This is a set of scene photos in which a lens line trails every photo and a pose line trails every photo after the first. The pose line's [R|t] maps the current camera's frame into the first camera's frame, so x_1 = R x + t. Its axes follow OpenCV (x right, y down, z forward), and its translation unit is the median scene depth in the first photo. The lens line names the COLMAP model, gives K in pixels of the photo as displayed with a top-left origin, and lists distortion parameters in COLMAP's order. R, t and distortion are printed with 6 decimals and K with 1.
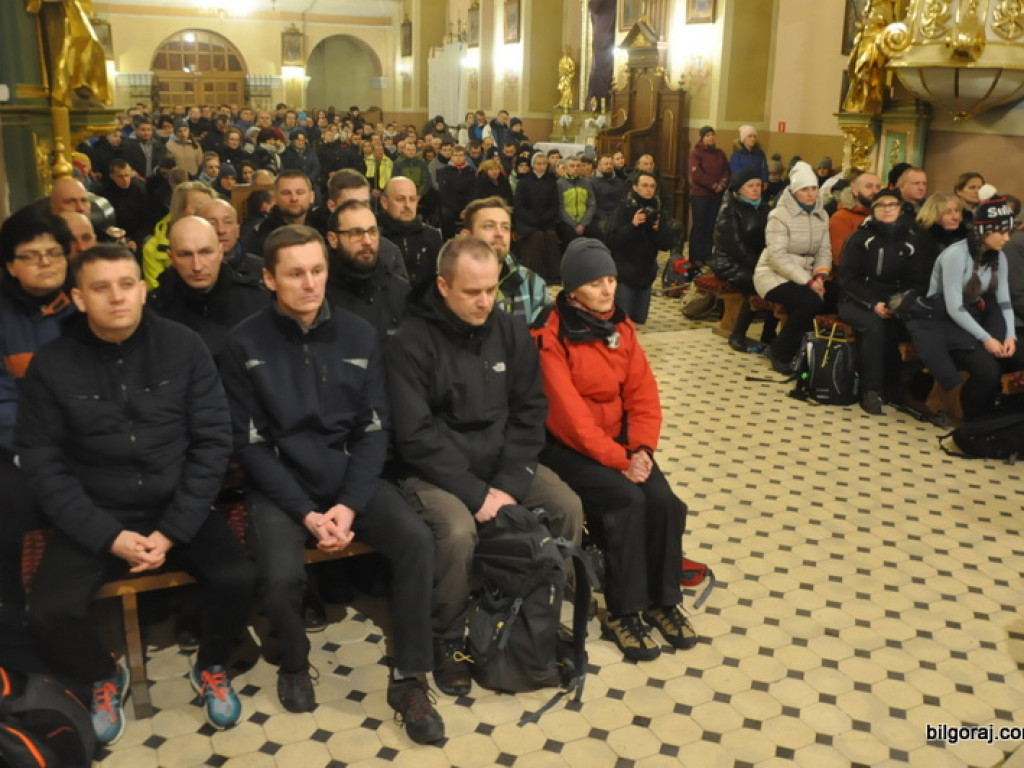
lens RADIAL K [[997.3, 0, 512.0], [0, 997.3, 384.0], [0, 0, 1]] dist [-0.130449, 0.149678]
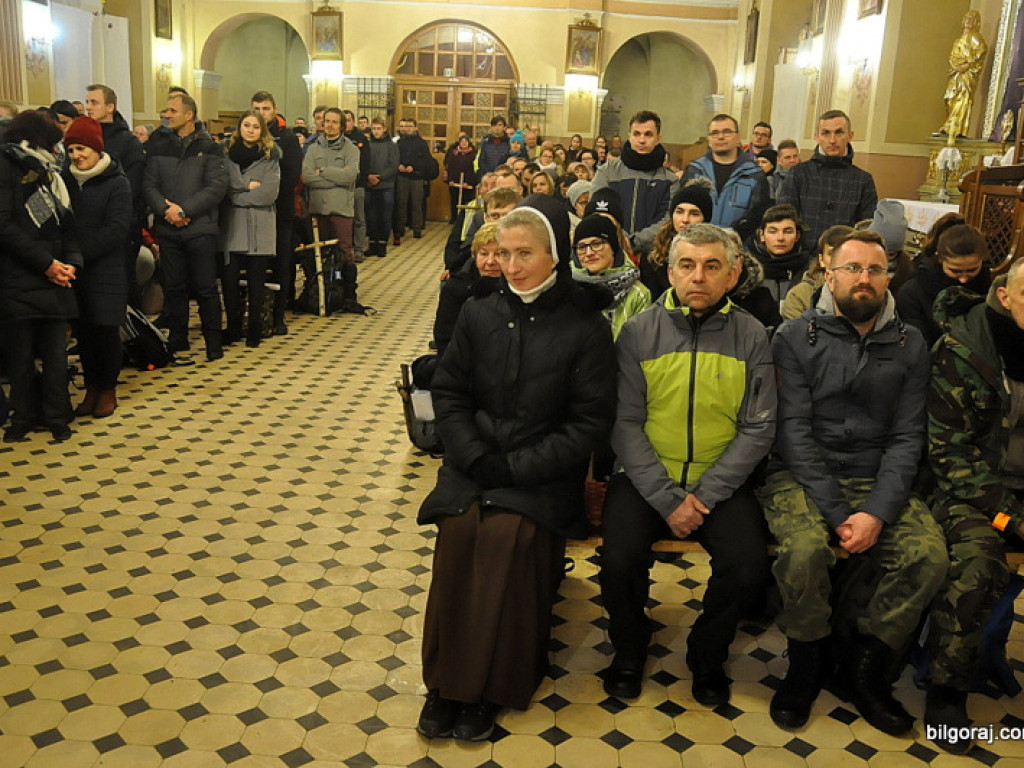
lens RADIAL K [[997.3, 0, 512.0], [0, 997.3, 384.0], [0, 0, 1]] dist [-0.130449, 0.149678]
pose [[0.895185, 0.131935, -0.425718, 0.065066], [-0.152986, 0.988107, -0.015468, -0.087593], [0.418615, 0.078975, 0.904723, 0.367790]]
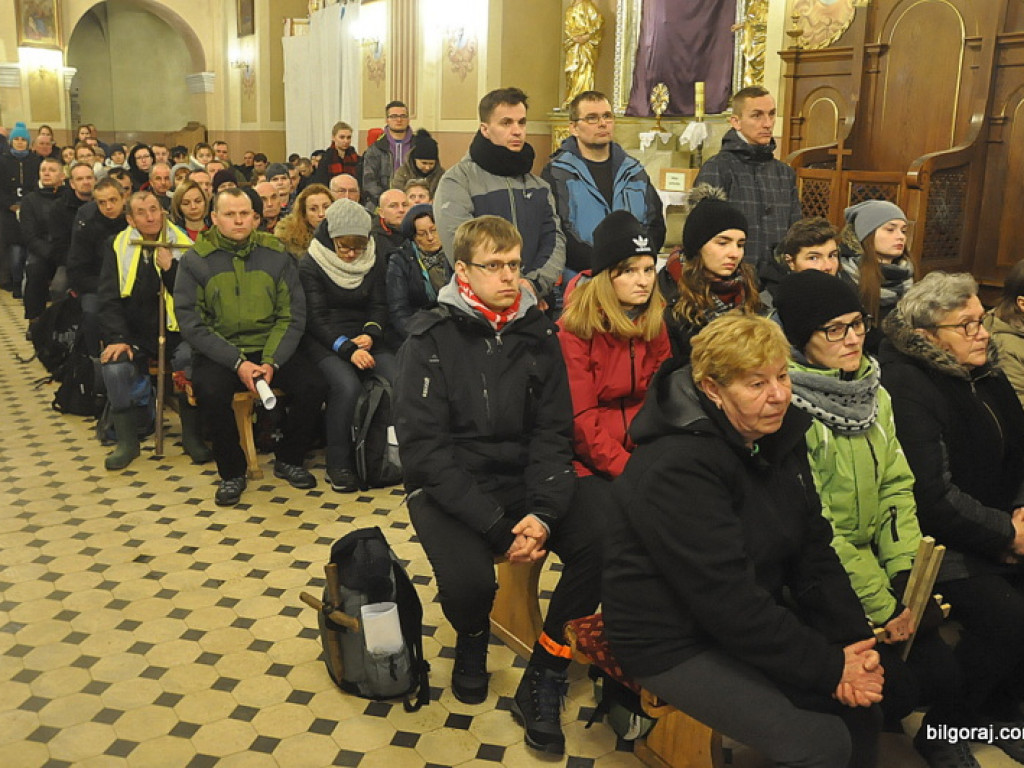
lens RADIAL K [[997.3, 0, 512.0], [0, 997.3, 384.0], [0, 0, 1]] dist [-0.130449, 0.149678]
pose [[0.989690, -0.030081, 0.140029, -0.040300], [0.034759, 0.998912, -0.031080, -0.107839], [-0.138942, 0.035627, 0.989660, 0.432761]]
